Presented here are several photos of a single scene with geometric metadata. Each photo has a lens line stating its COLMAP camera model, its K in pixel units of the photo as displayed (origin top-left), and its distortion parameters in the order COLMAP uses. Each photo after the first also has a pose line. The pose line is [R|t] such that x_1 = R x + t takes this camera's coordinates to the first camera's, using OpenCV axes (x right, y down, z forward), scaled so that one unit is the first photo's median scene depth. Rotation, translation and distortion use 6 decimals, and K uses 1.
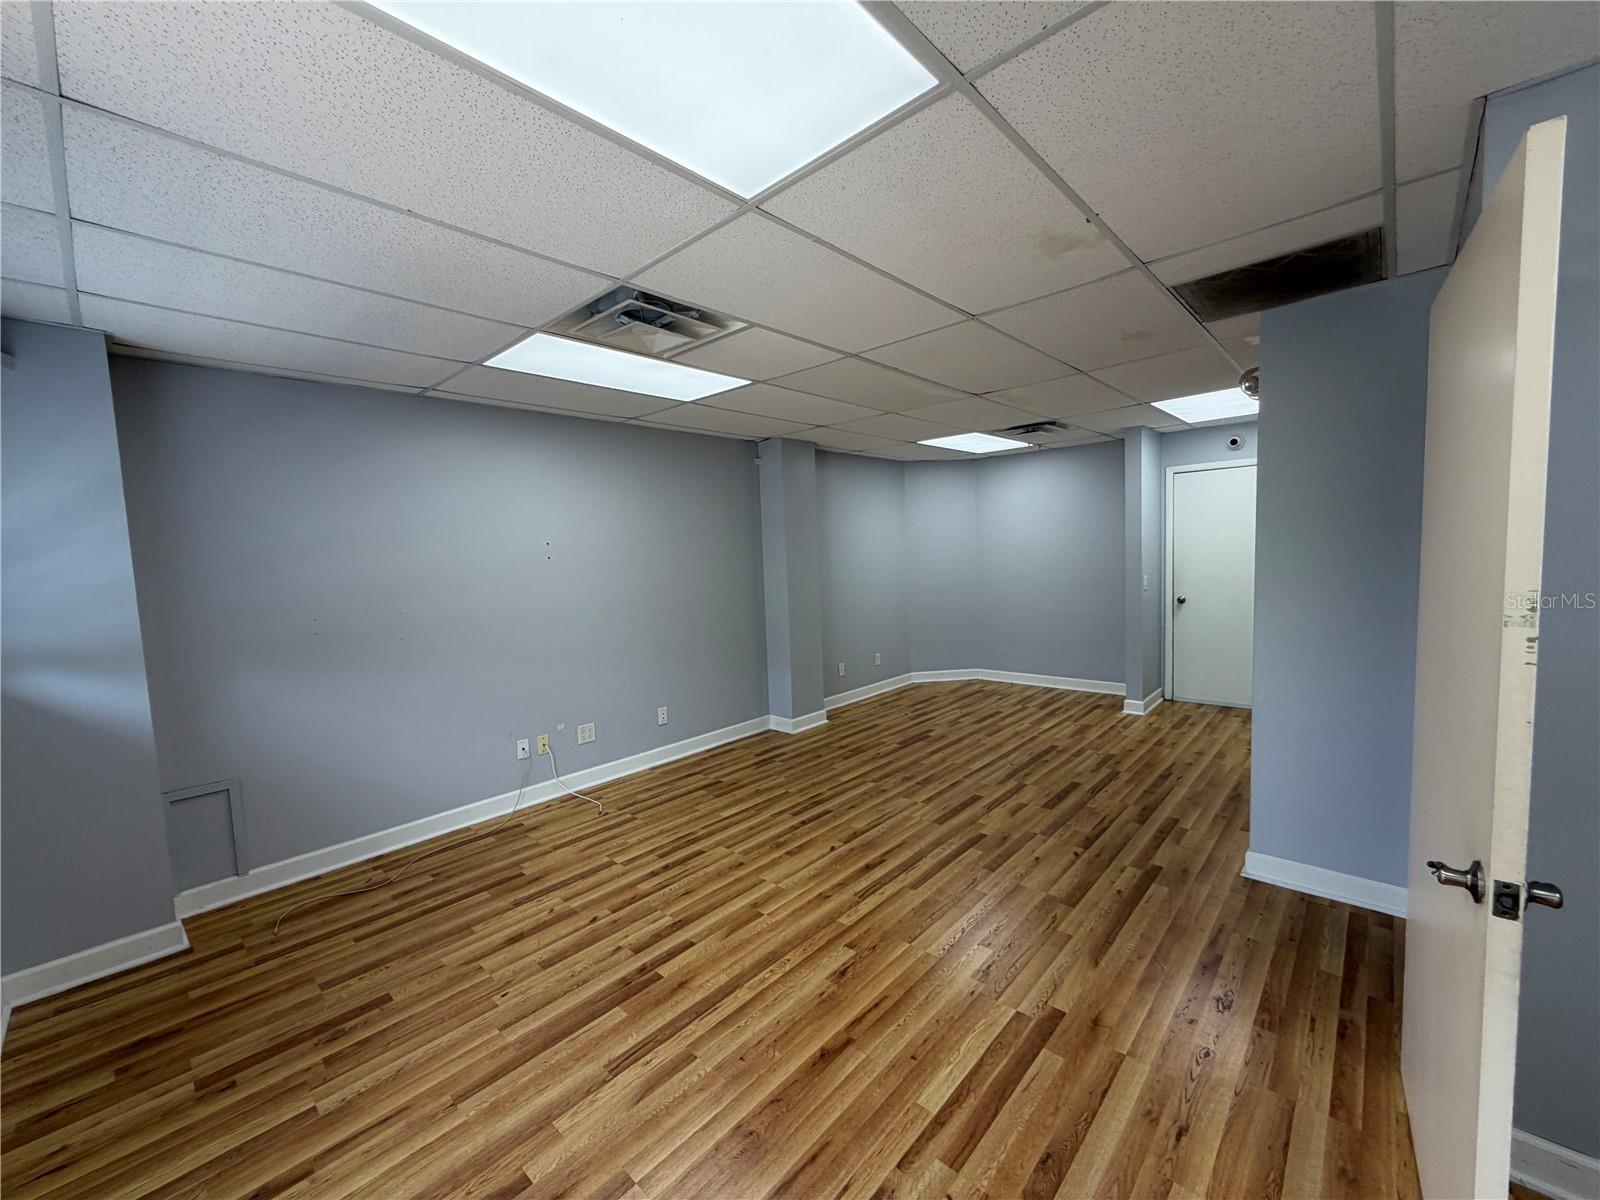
lens RADIAL K [[645.8, 0, 800.0], [0, 645.8, 600.0], [0, 0, 1]] dist [-0.000717, -0.000239]
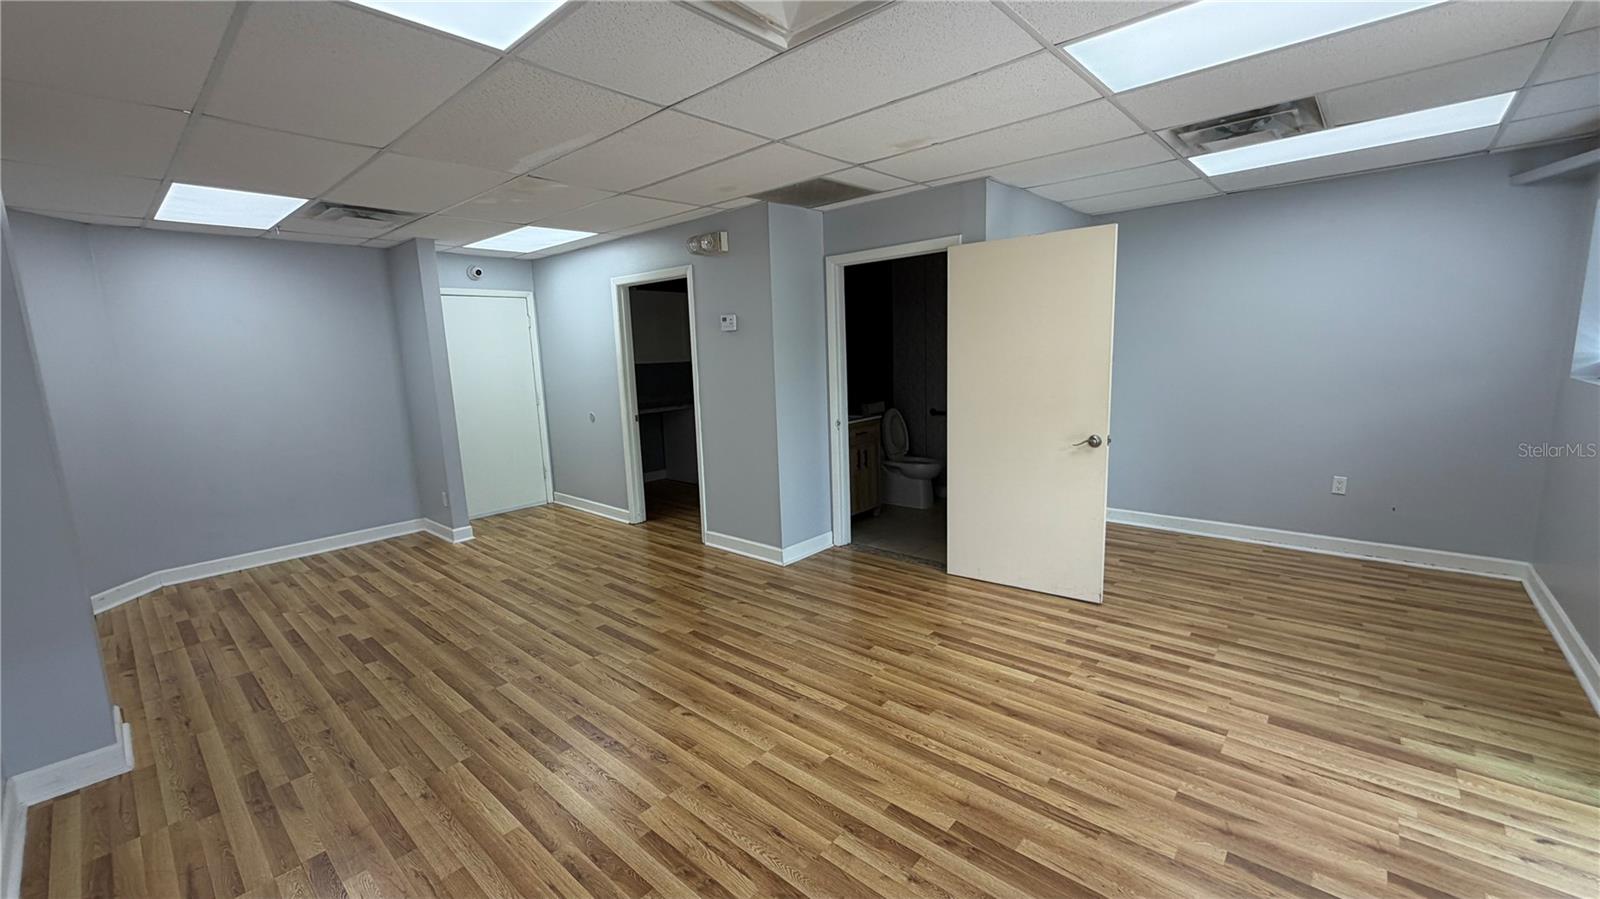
lens RADIAL K [[638.7, 0, 794.2], [0, 638.7, 449.7], [0, 0, 1]] dist [-0.001184, 0.000296]
pose [[-0.017329, -0.116358, 0.993056, -0.719079], [0.111536, 0.986781, 0.117569, -0.027688], [-0.993609, 0.112799, -0.004122, 0.831167]]
